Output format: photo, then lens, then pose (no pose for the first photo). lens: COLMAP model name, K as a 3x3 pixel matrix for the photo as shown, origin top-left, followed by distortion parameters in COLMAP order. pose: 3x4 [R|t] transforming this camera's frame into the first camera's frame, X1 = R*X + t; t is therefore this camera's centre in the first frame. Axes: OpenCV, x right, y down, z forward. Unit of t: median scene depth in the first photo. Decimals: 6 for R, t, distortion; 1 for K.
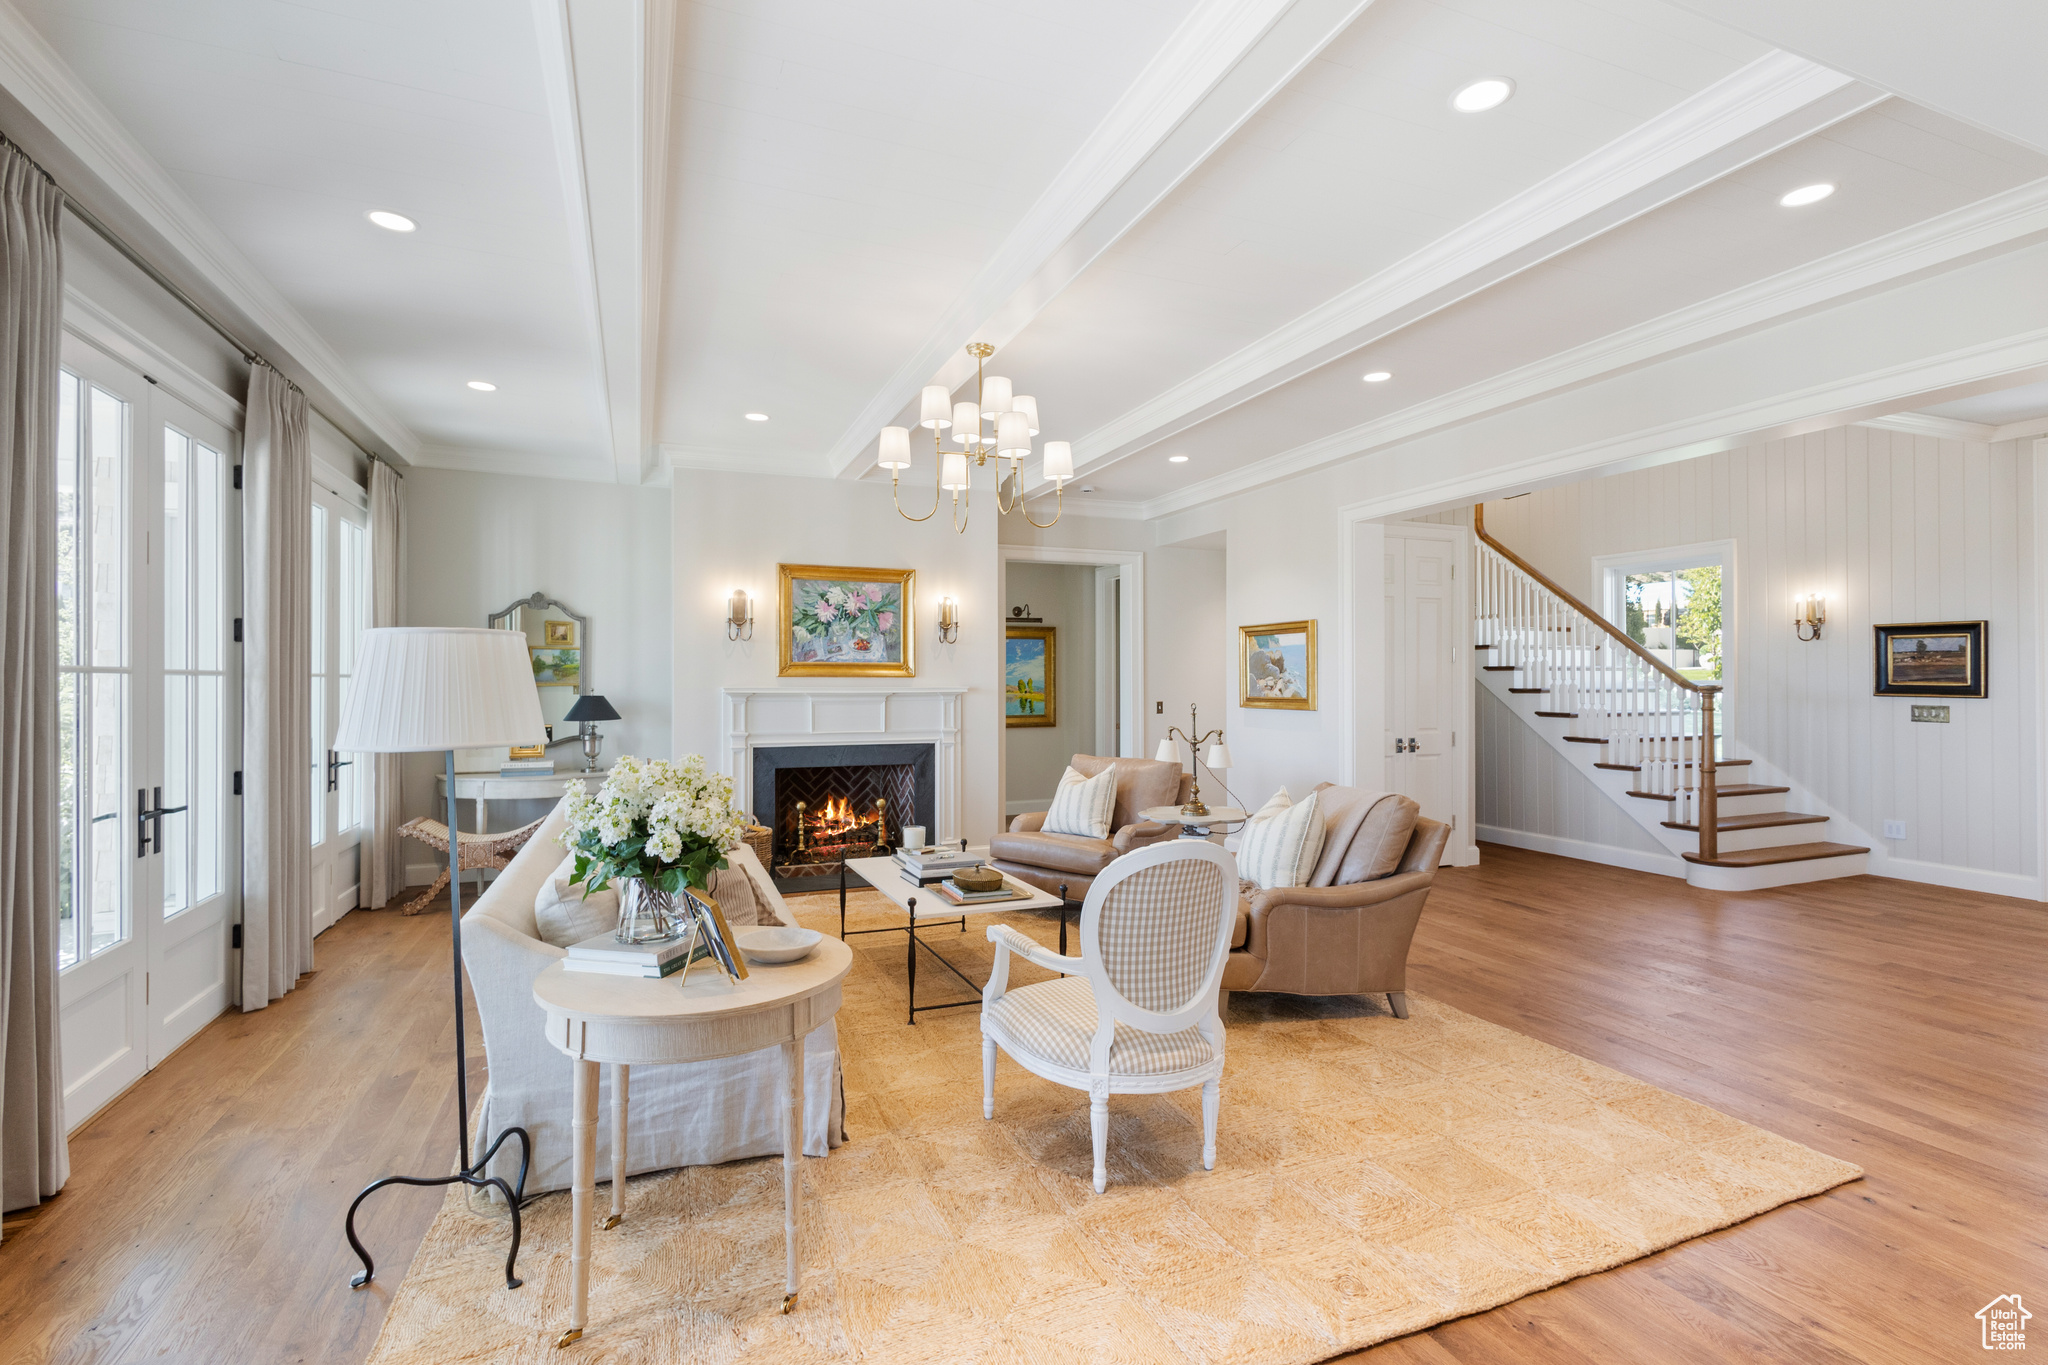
lens RADIAL K [[944.6, 0, 1027.0], [0, 944.6, 680.6], [0, 0, 1]] dist [0.014141, -0.004296]
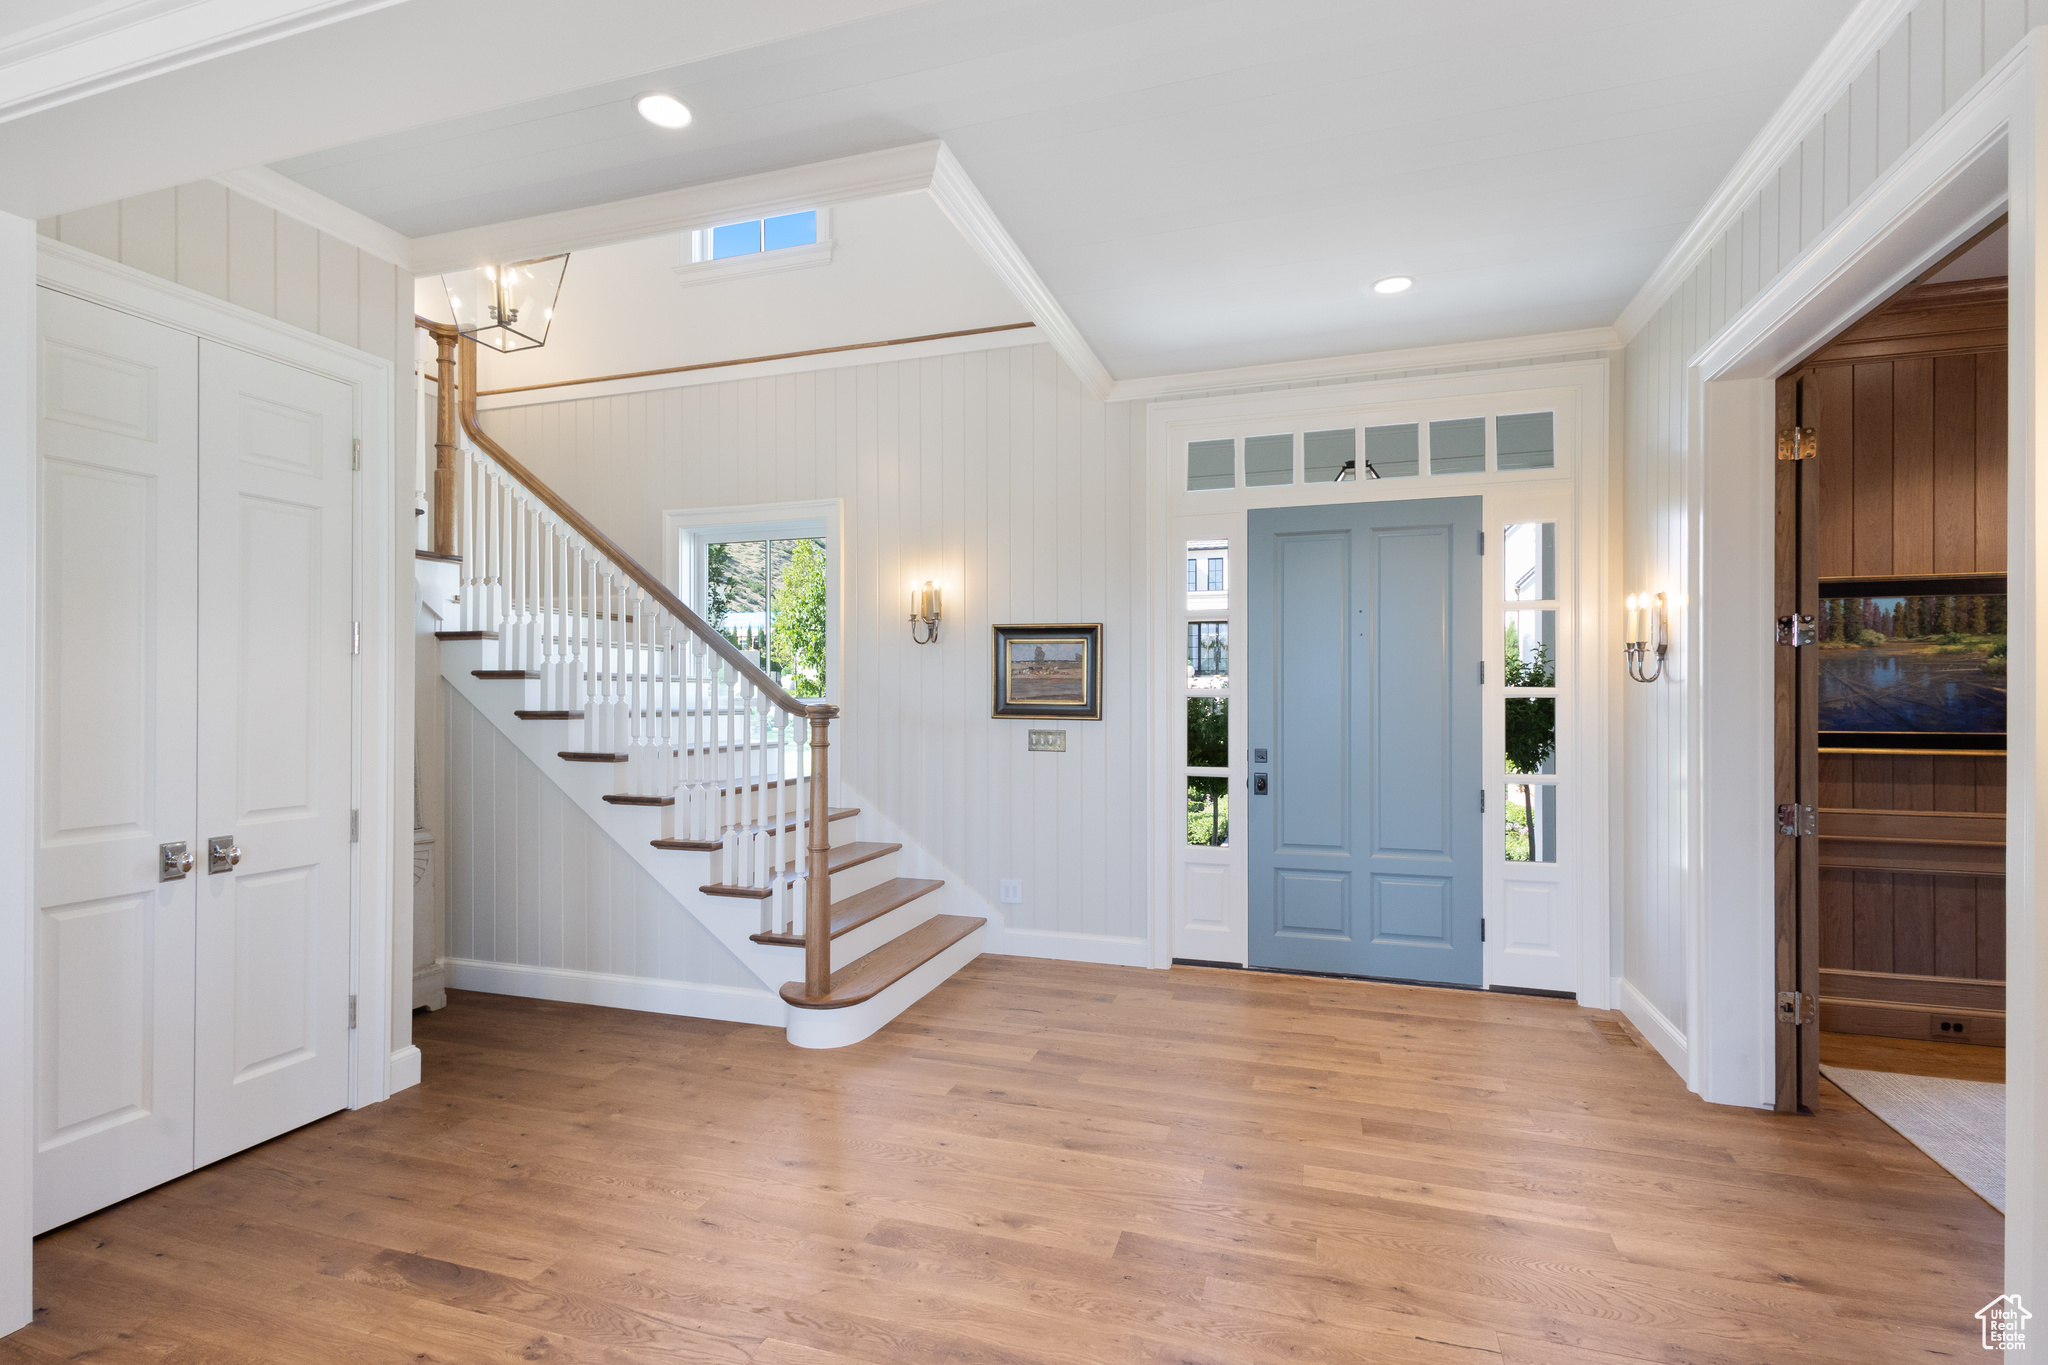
lens RADIAL K [[944.6, 0, 1026.2], [0, 944.6, 691.4], [0, 0, 1]] dist [0.014141, -0.004296]
pose [[0.644505, 0.007149, 0.764567, 0.311272], [-0.003019, 0.999972, -0.006805, -0.000147], [-0.764594, 0.002077, 0.644509, 0.465863]]
